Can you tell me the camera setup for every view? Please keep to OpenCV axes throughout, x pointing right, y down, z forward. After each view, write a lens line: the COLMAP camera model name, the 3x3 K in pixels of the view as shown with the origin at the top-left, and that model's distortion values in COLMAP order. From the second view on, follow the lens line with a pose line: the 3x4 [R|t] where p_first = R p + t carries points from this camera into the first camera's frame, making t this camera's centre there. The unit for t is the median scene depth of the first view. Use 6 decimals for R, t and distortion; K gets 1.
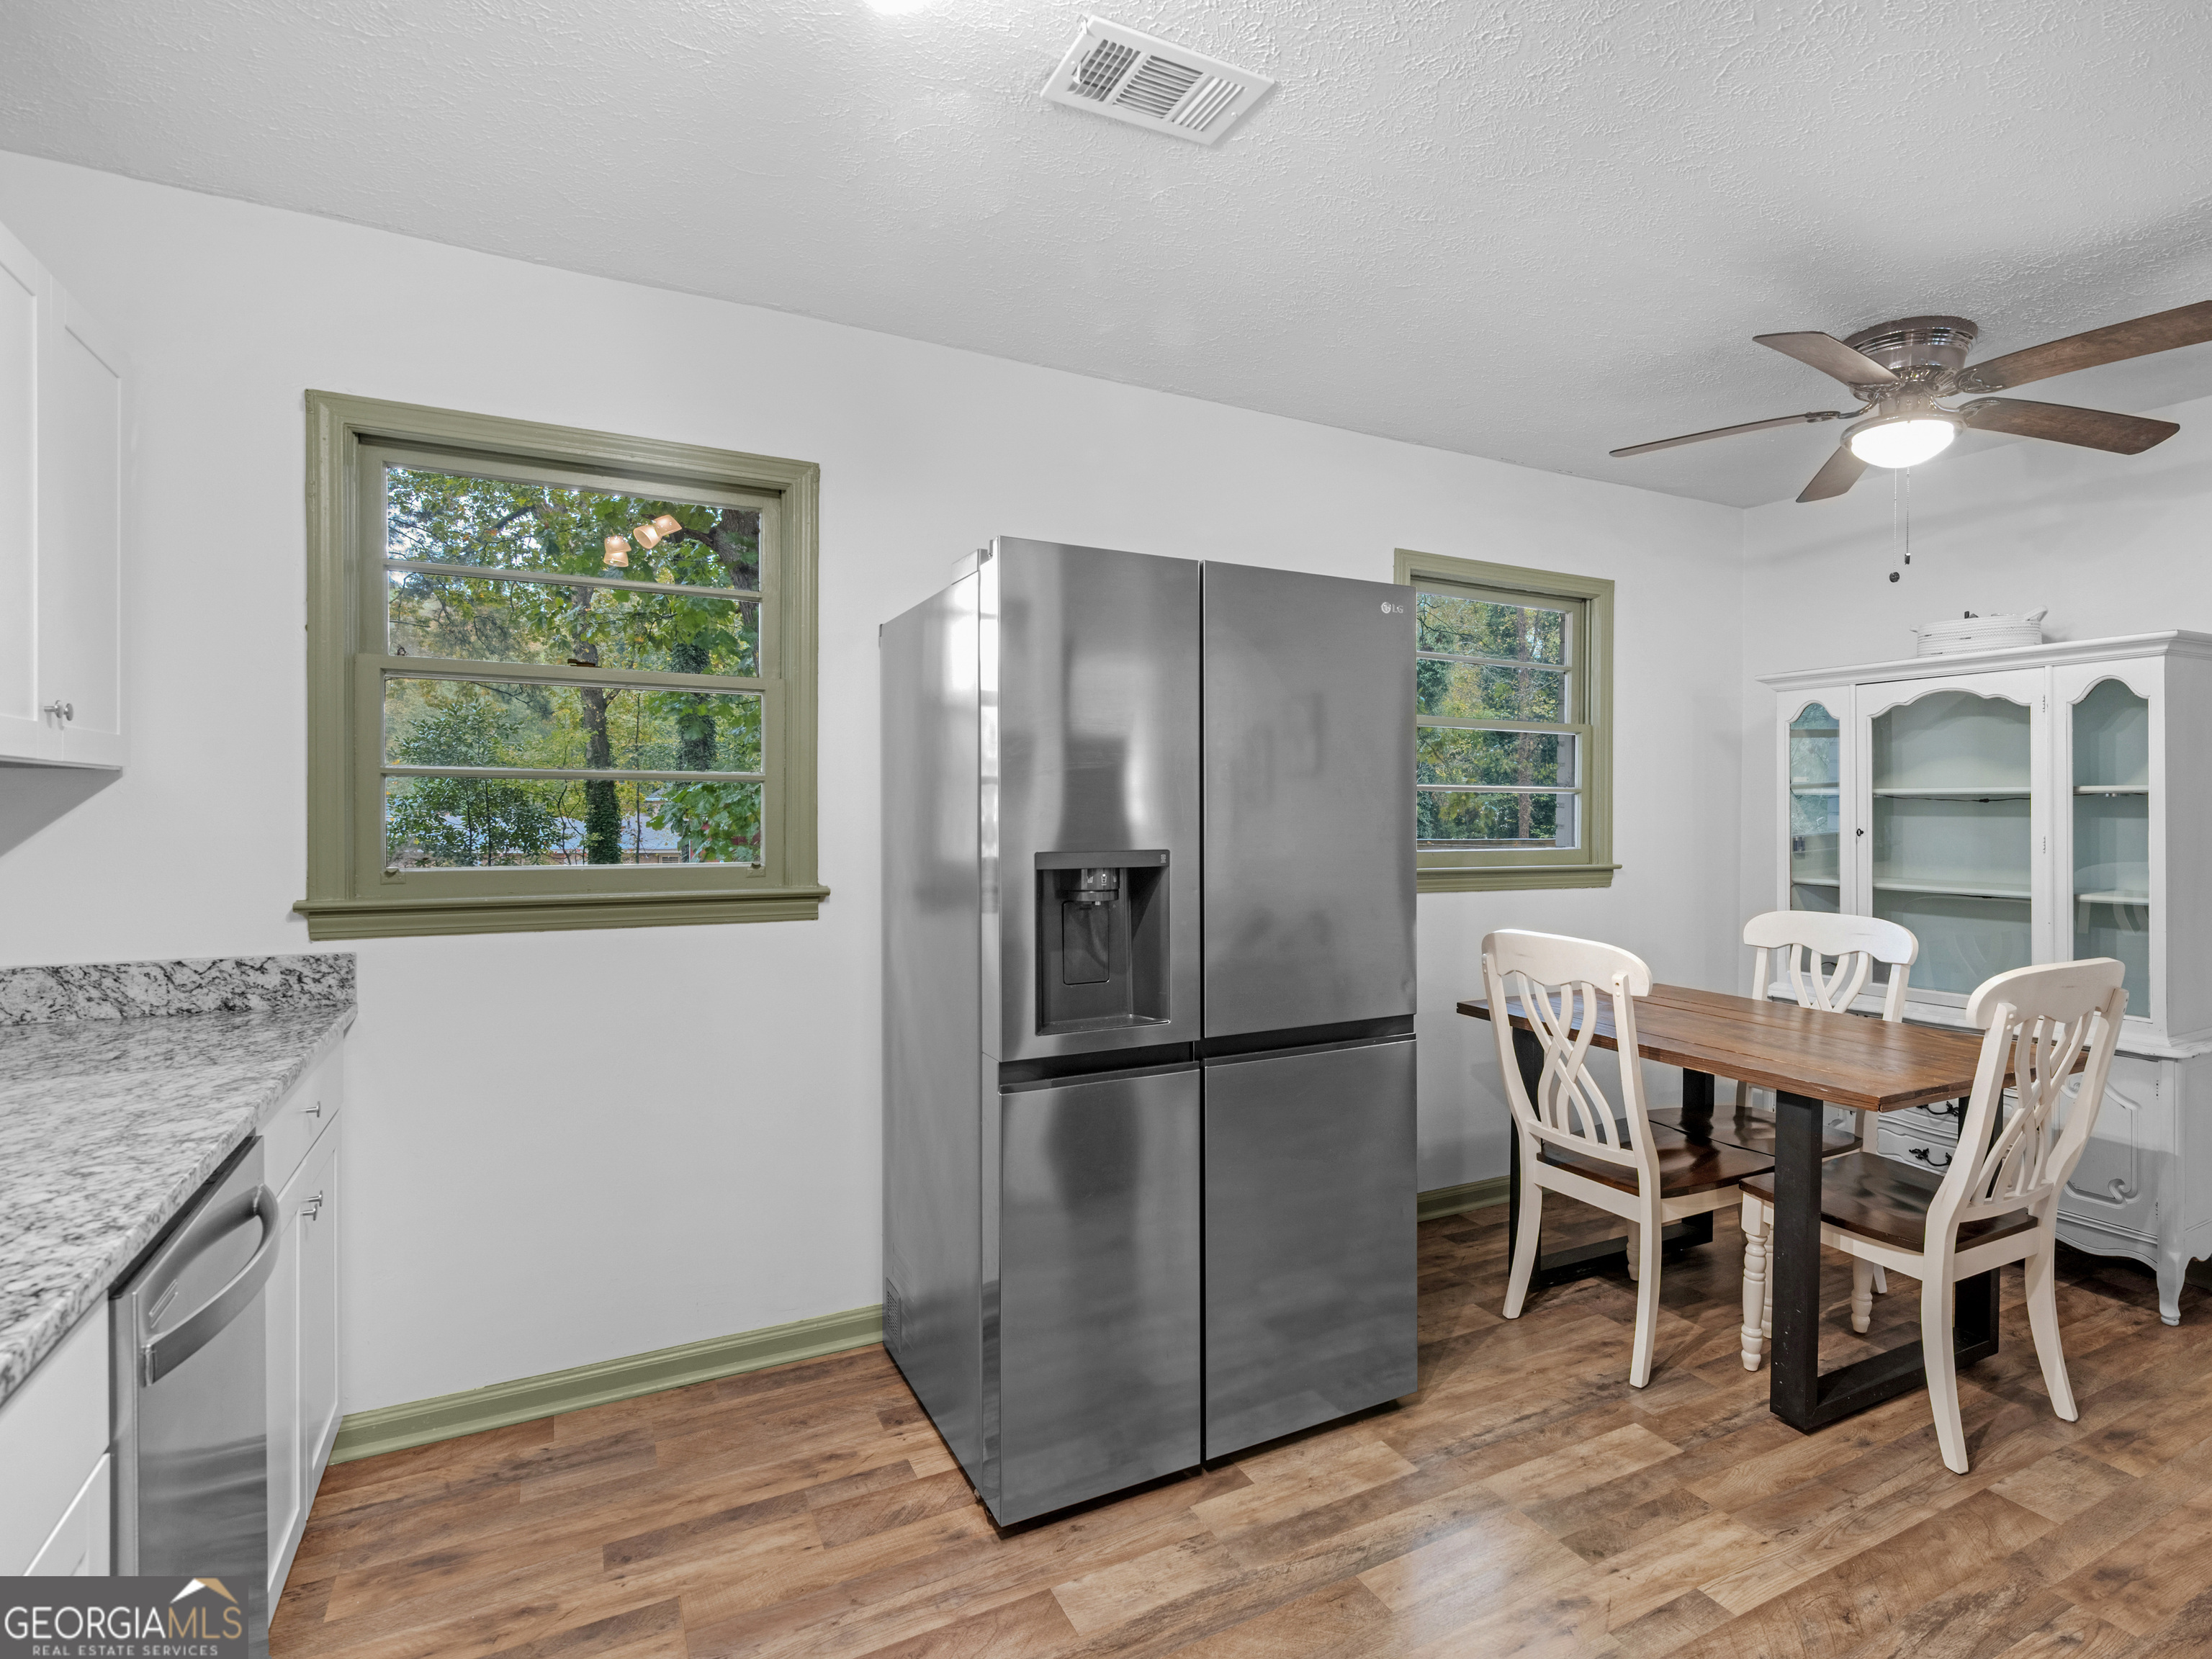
lens RADIAL K [[1145.0, 0, 1207.8], [0, 1145.0, 820.3], [0, 0, 1]] dist [0.000913, 0.000051]
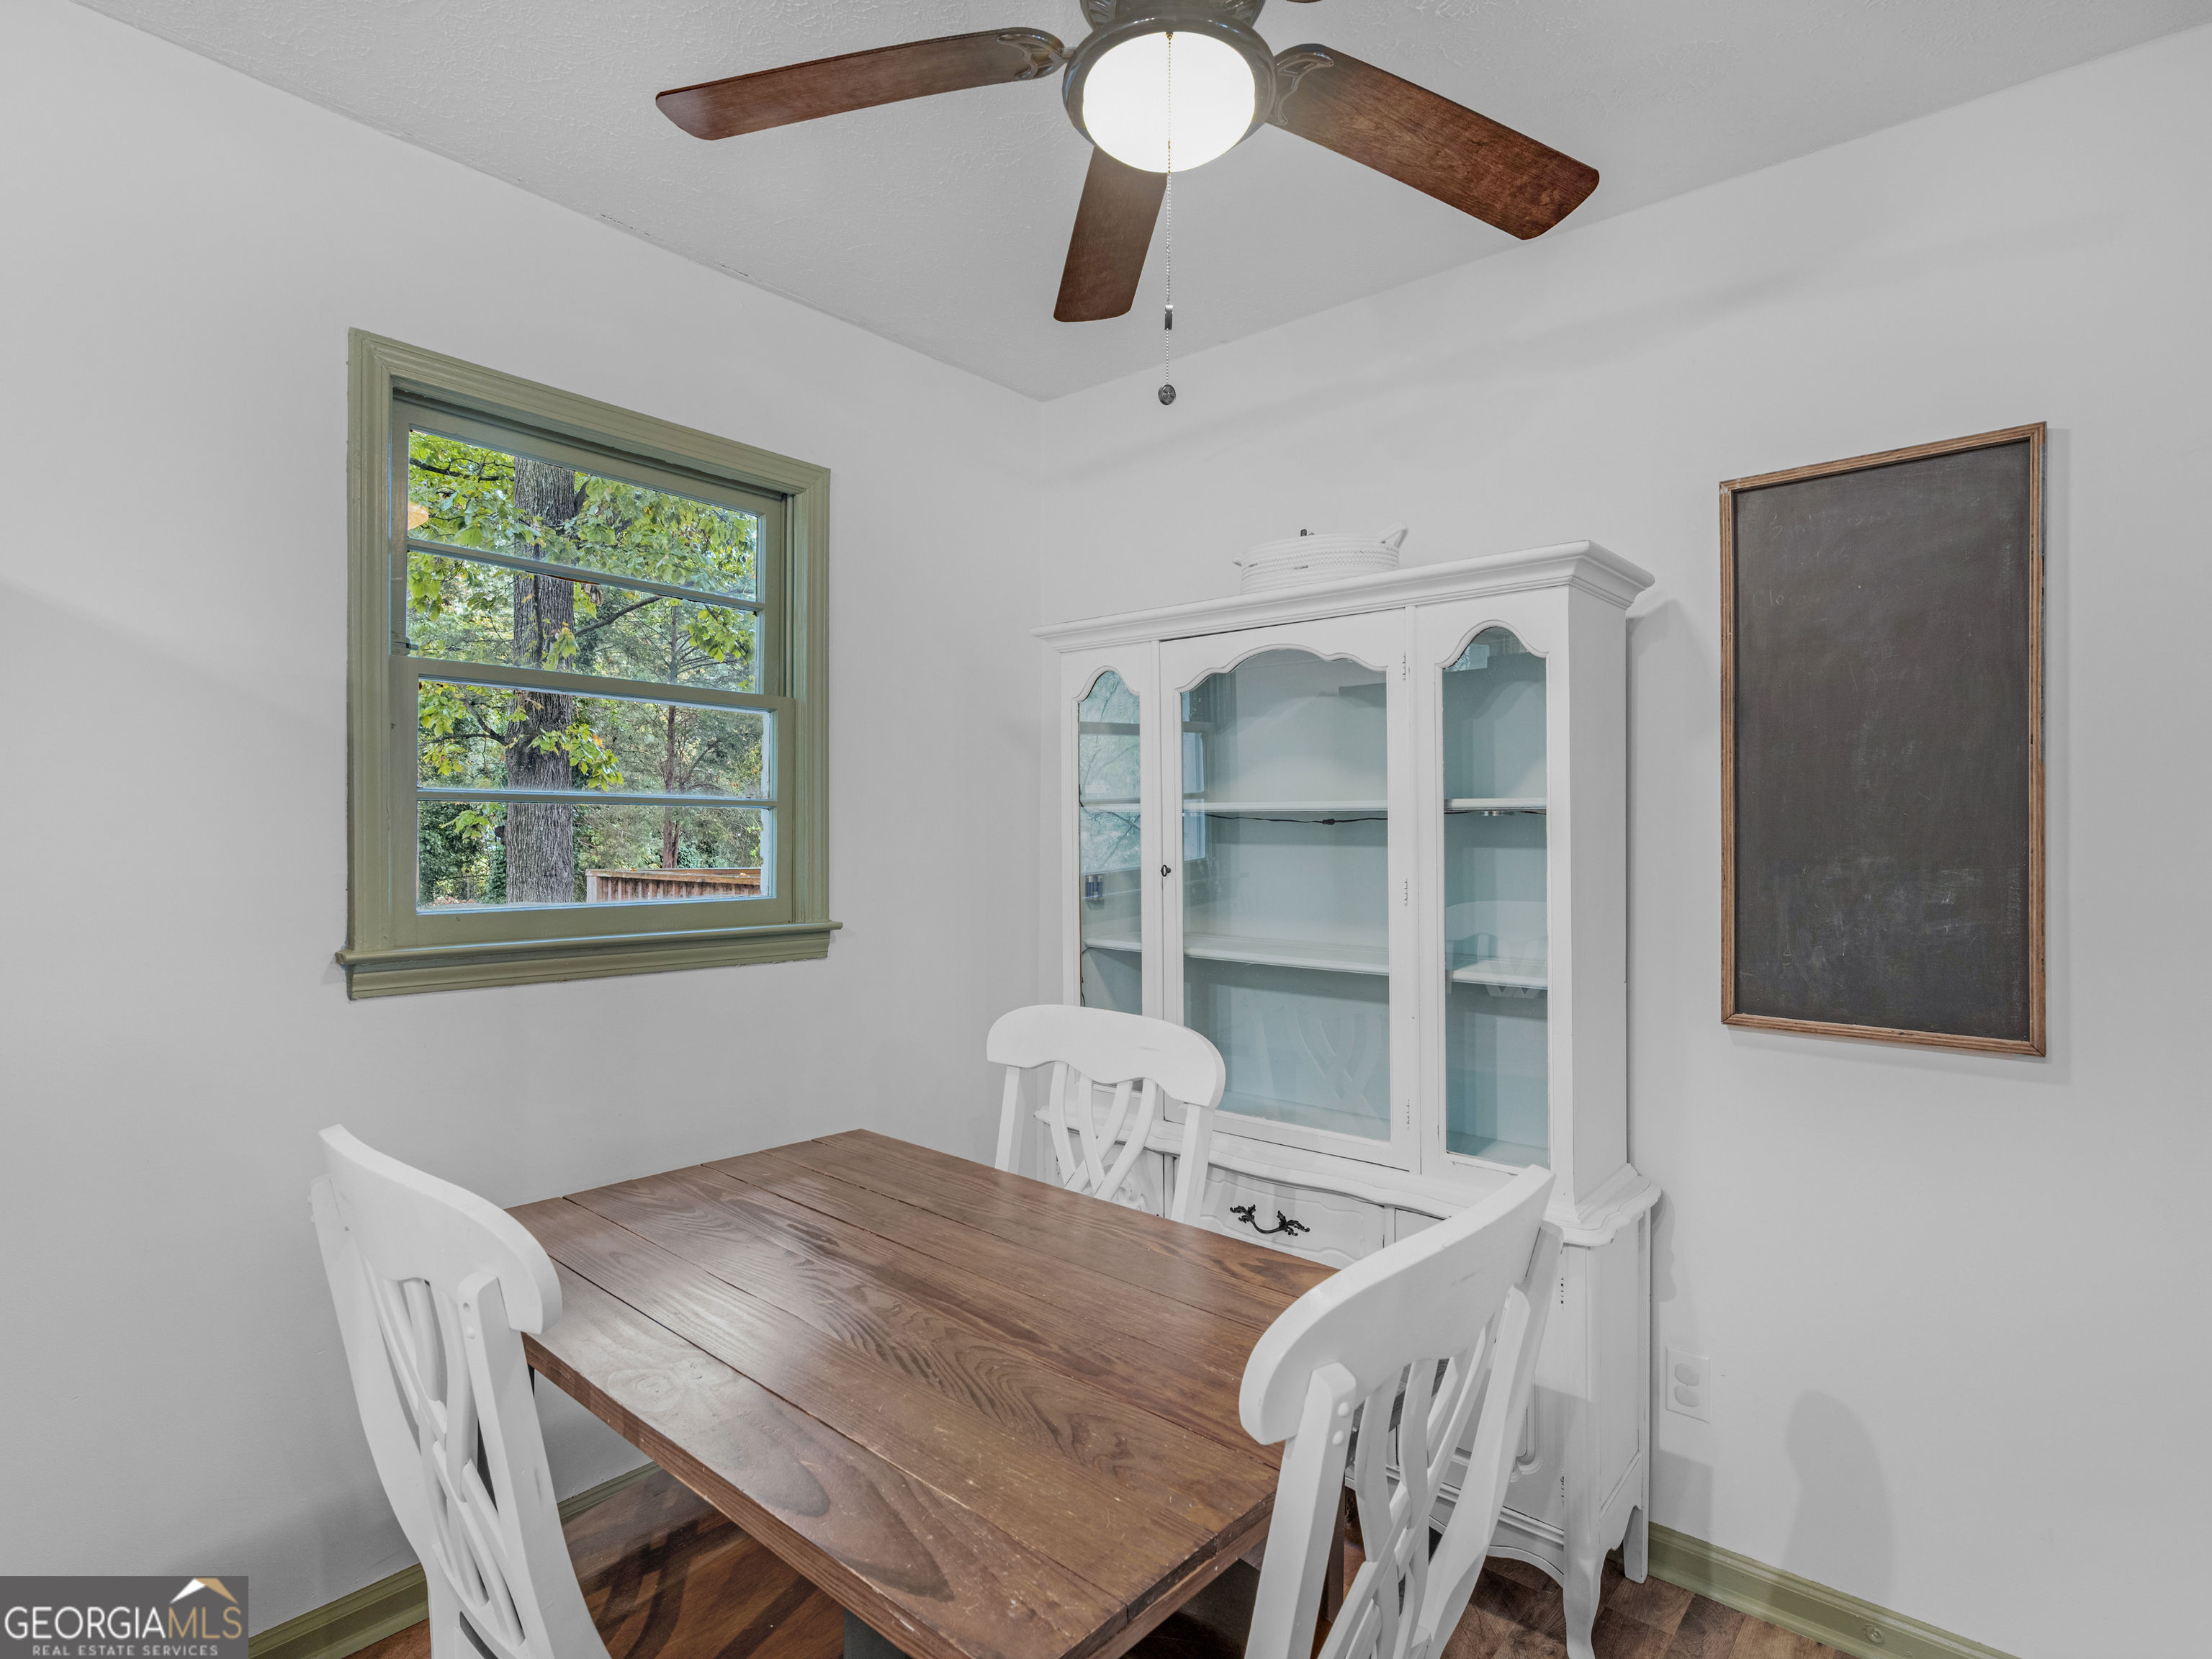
lens RADIAL K [[1135.5, 0, 1106.0], [0, 1135.5, 829.5], [0, 0, 1]] dist [0.000224, -0.000133]
pose [[0.928881, 0.001078, 0.370376, 0.328933], [0.002987, 0.999941, -0.010402, -0.006576], [-0.370366, 0.010768, 0.928824, 0.457351]]
